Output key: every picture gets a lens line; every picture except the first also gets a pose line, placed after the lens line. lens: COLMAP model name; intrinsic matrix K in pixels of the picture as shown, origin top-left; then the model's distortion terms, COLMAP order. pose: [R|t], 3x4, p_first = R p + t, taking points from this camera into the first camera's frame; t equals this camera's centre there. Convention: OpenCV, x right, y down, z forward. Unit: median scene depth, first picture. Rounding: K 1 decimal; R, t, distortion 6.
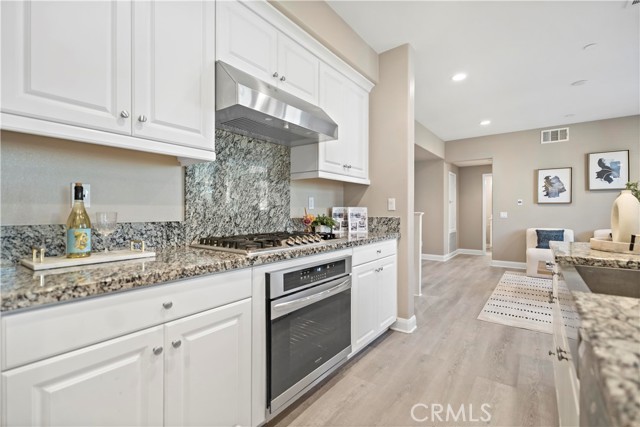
lens RADIAL K [[289.7, 0, 317.7], [0, 289.7, 213.6], [0, 0, 1]] dist [0.003179, -0.000366]
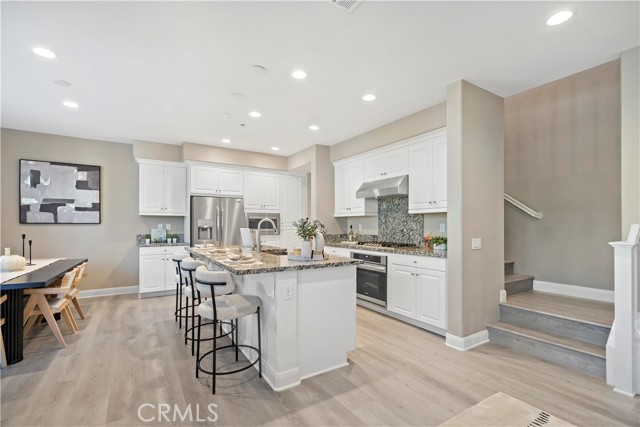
lens RADIAL K [[289.7, 0, 322.3], [0, 289.7, 226.5], [0, 0, 1]] dist [0.003179, -0.000366]
pose [[-0.347233, 0.002950, -0.937774, 0.914093], [-0.007660, 0.999953, 0.005982, -0.027335], [0.937748, 0.009261, -0.347194, 0.560048]]
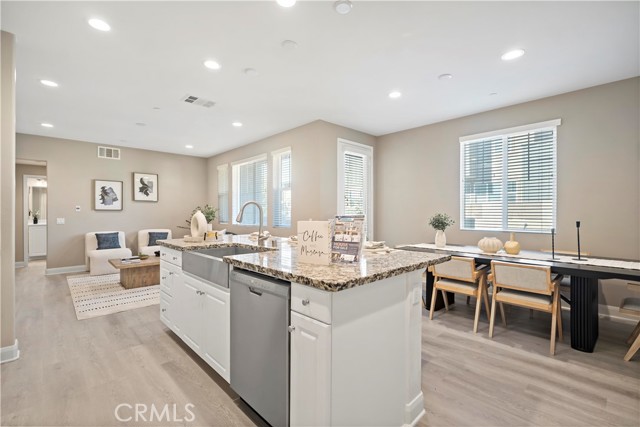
lens RADIAL K [[289.7, 0, 320.8], [0, 289.7, 211.8], [0, 0, 1]] dist [0.003179, -0.000366]
pose [[0.161085, 0.003970, 0.986933, -0.249663], [0.009036, 0.999944, -0.005497, -0.016966], [-0.986899, 0.009804, 0.161040, -0.045623]]
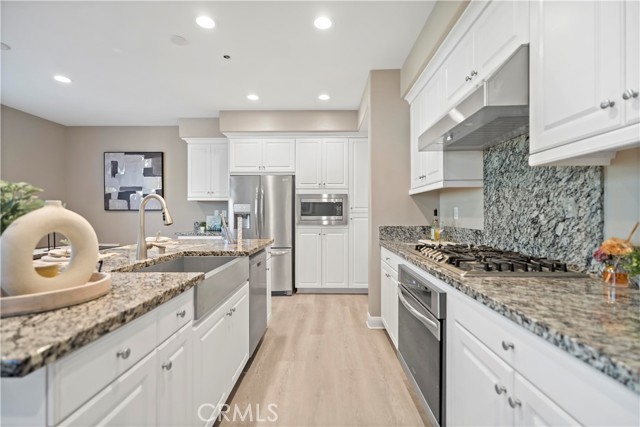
lens RADIAL K [[289.7, 0, 318.2], [0, 289.7, 214.5], [0, 0, 1]] dist [0.003179, -0.000366]
pose [[-0.813073, 0.001795, -0.582160, 0.324655], [-0.003172, 0.999967, 0.007514, -0.019218], [0.582154, 0.007956, -0.813040, 0.608350]]
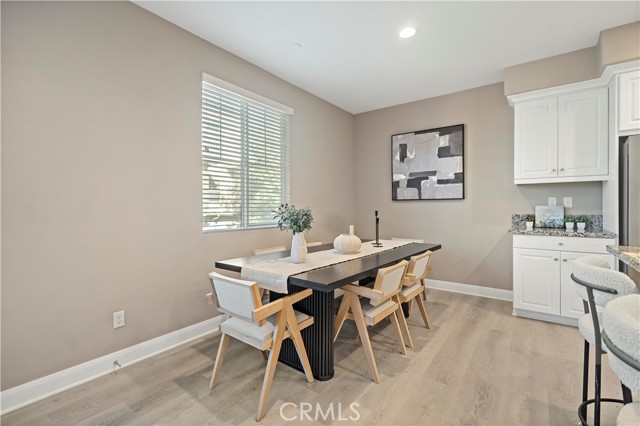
lens RADIAL K [[289.7, 0, 317.3], [0, 289.7, 207.1], [0, 0, 1]] dist [0.003179, -0.000366]
pose [[-0.999984, 0.005555, -0.000408, 0.596061], [0.005552, 0.999949, 0.008440, -0.010871], [0.000455, 0.008437, -0.999964, 0.225419]]
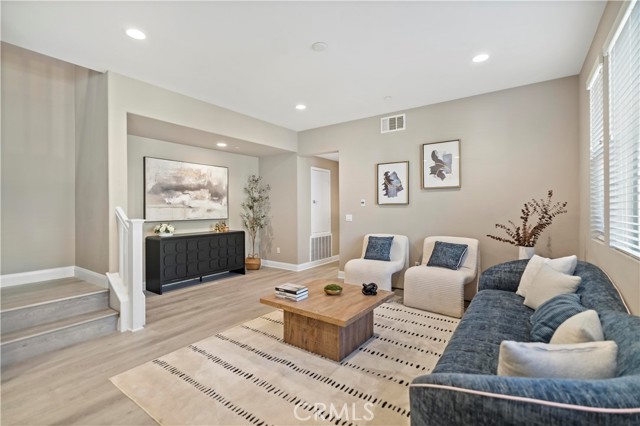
lens RADIAL K [[289.7, 0, 318.2], [0, 289.7, 206.4], [0, 0, 1]] dist [0.003179, -0.000366]
pose [[0.999756, -0.003535, 0.021828, 0.689837], [0.003874, 0.999872, -0.015530, -0.020085], [-0.021770, 0.015610, 0.999641, 0.201003]]
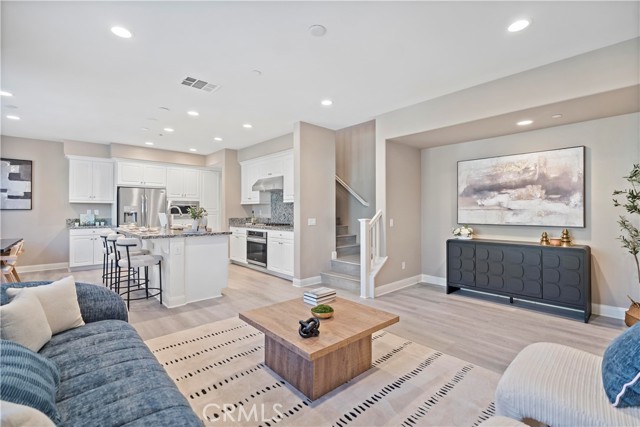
lens RADIAL K [[289.7, 0, 320.6], [0, 289.7, 208.8], [0, 0, 1]] dist [0.003179, -0.000366]
pose [[-0.179181, -0.008817, -0.983777, 1.218167], [-0.006488, 0.999949, -0.007780, -0.026969], [0.983795, 0.004988, -0.179229, 0.887214]]
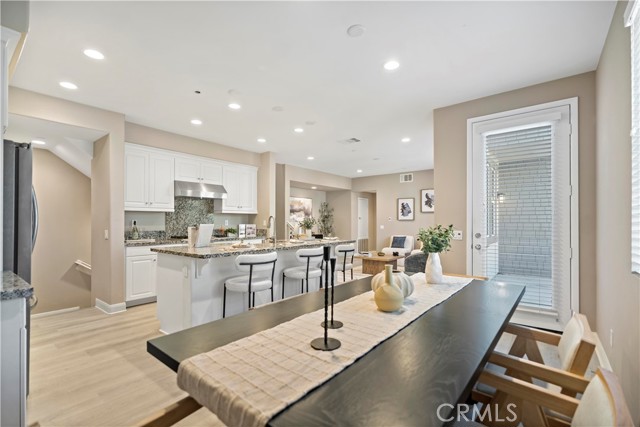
lens RADIAL K [[289.7, 0, 321.4], [0, 289.7, 221.8], [0, 0, 1]] dist [0.003179, -0.000366]
pose [[0.999706, -0.000229, -0.024229, 0.456681], [0.000050, 0.999973, -0.007409, -0.015882], [0.024230, 0.007406, 0.999679, -0.731414]]
